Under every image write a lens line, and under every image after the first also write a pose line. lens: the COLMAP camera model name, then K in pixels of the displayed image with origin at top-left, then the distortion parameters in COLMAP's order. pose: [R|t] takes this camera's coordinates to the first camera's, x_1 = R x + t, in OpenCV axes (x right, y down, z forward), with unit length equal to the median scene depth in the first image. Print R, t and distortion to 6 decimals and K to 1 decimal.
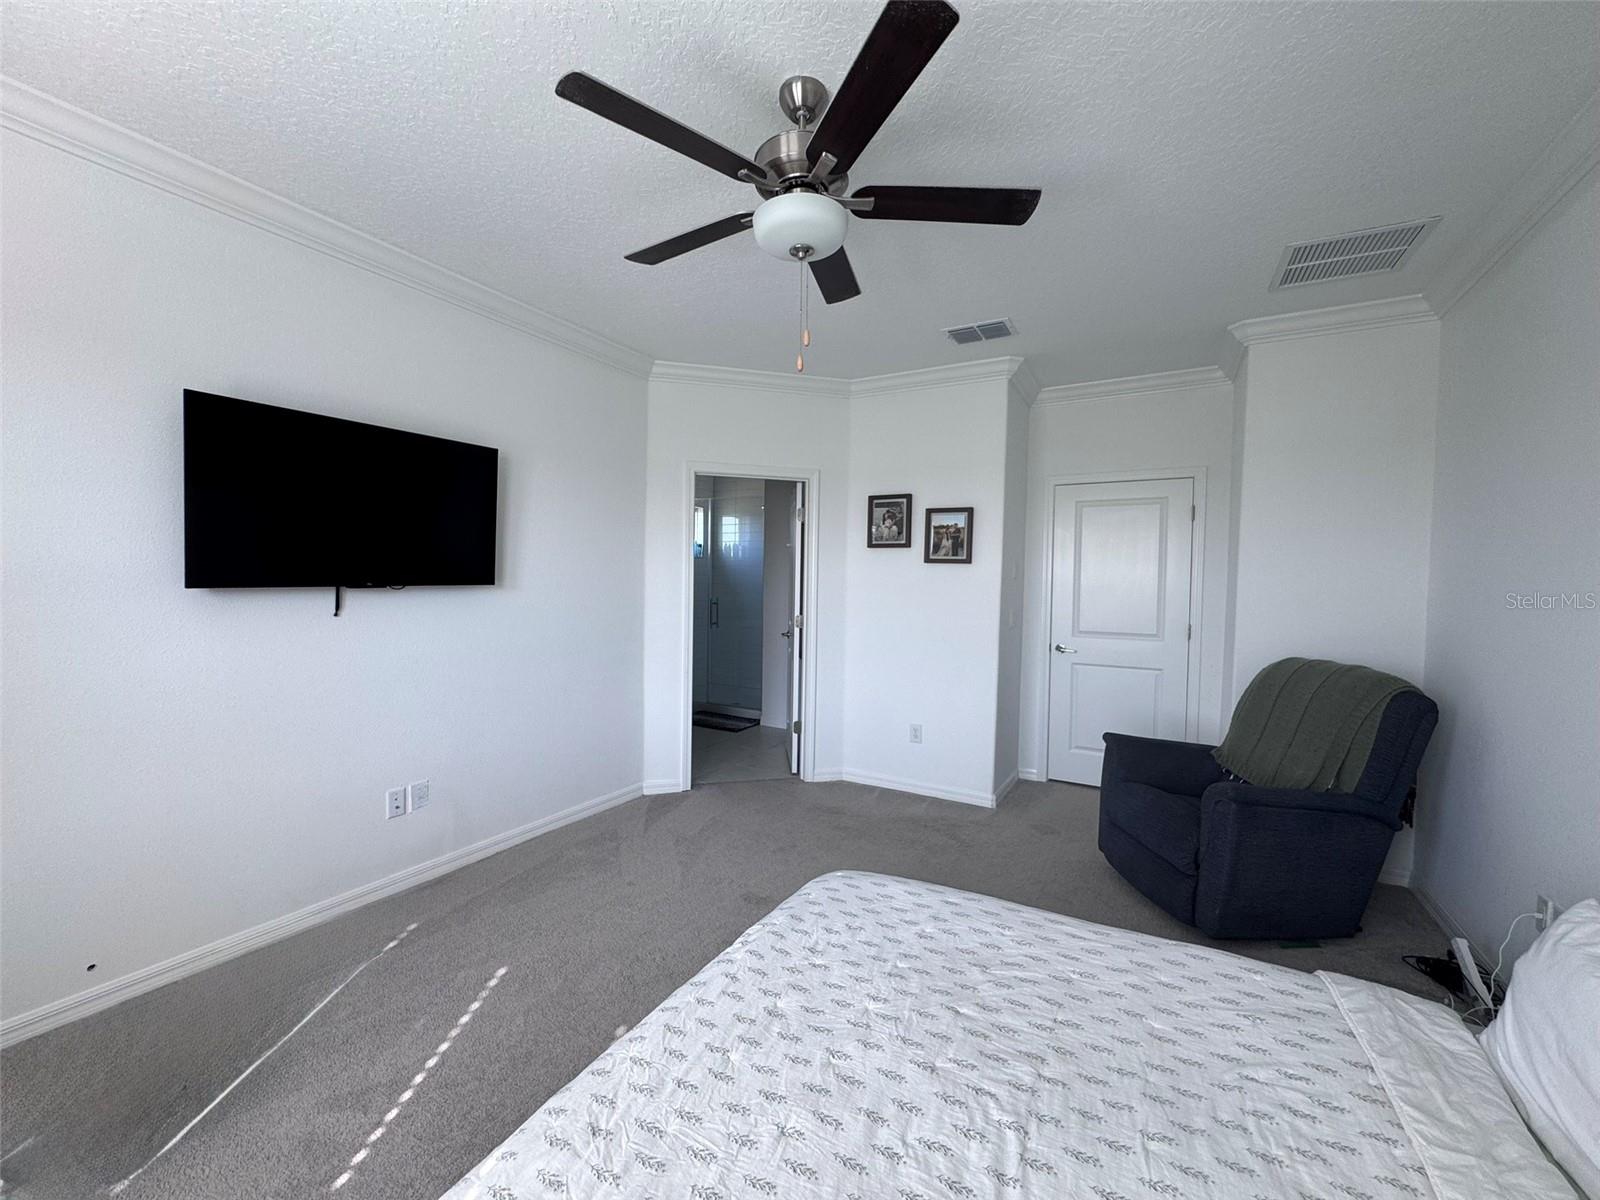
lens RADIAL K [[643.2, 0, 801.8], [0, 643.2, 601.1], [0, 0, 1]] dist [-0.002952, 0.000494]
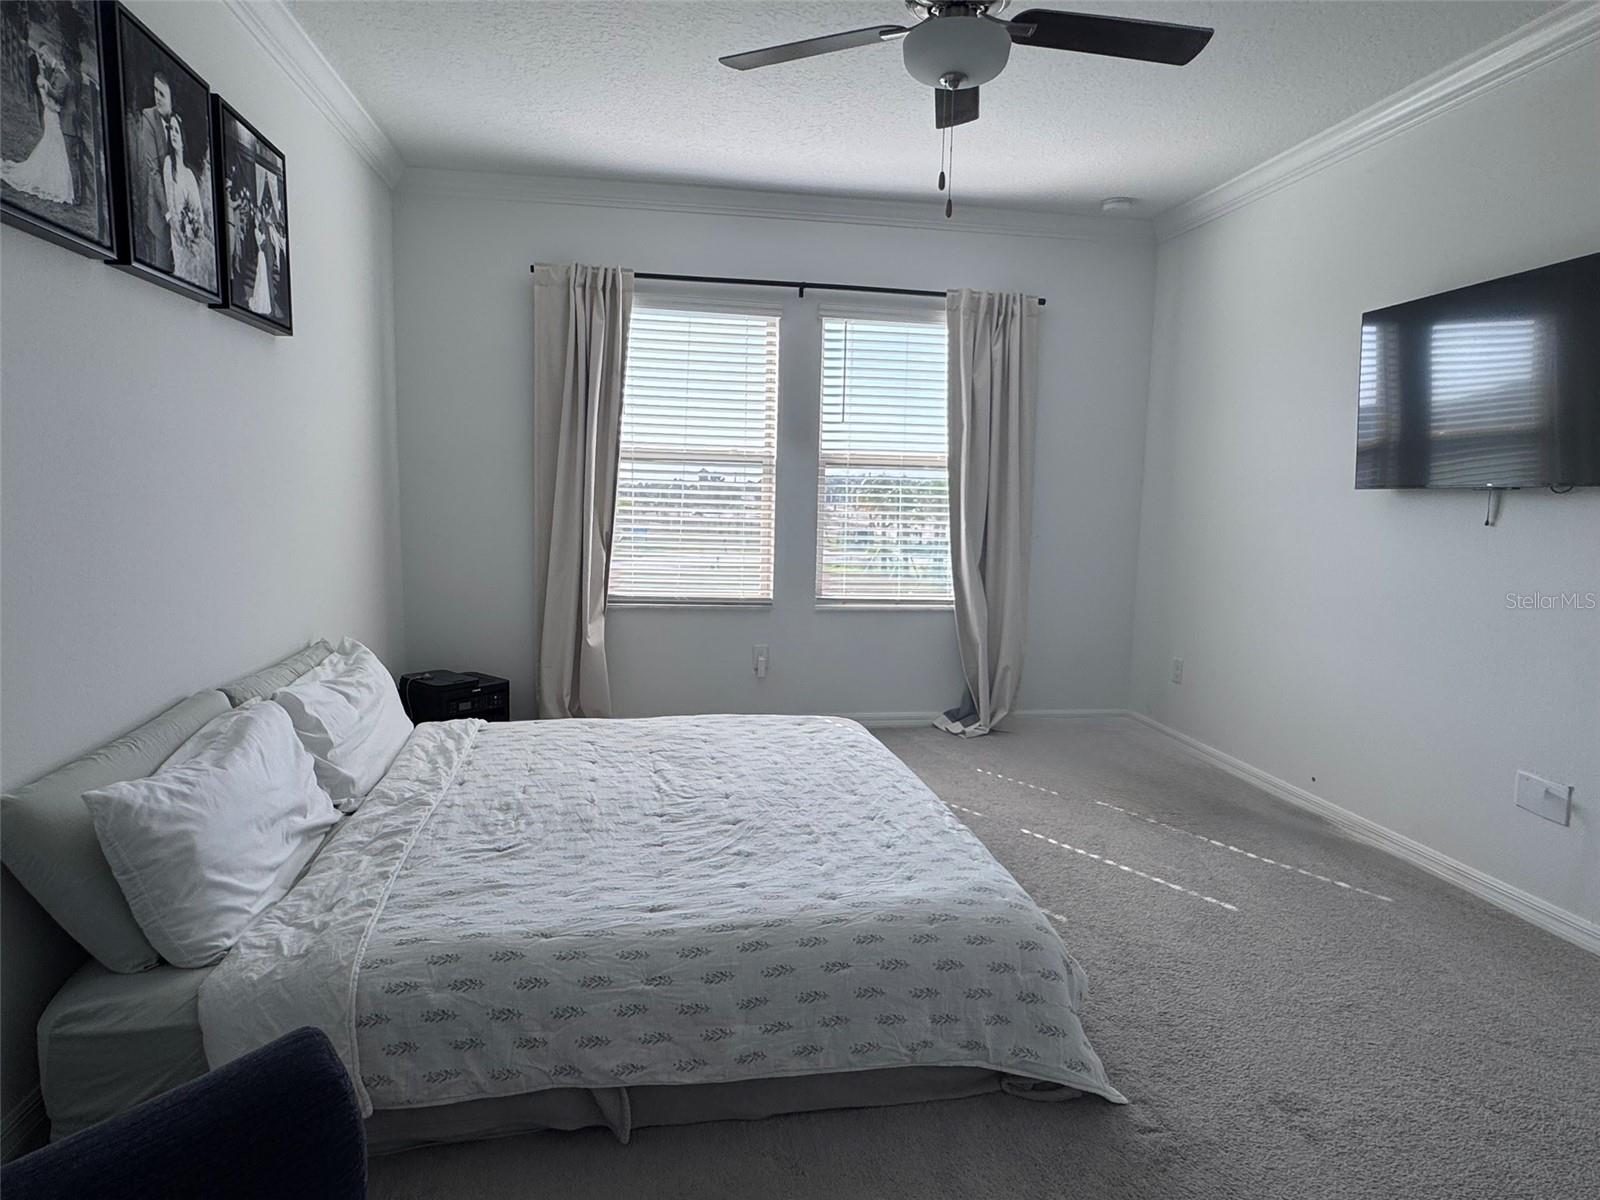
lens RADIAL K [[932.7, 0, 801.1], [0, 932.7, 596.8], [0, 0, 1]] dist [-0.000494, -0.000065]
pose [[-0.778731, 0.038934, -0.626149, 1.057307], [-0.057821, 0.989370, 0.133430, 0.004805], [0.624688, 0.140111, -0.768202, 2.051353]]
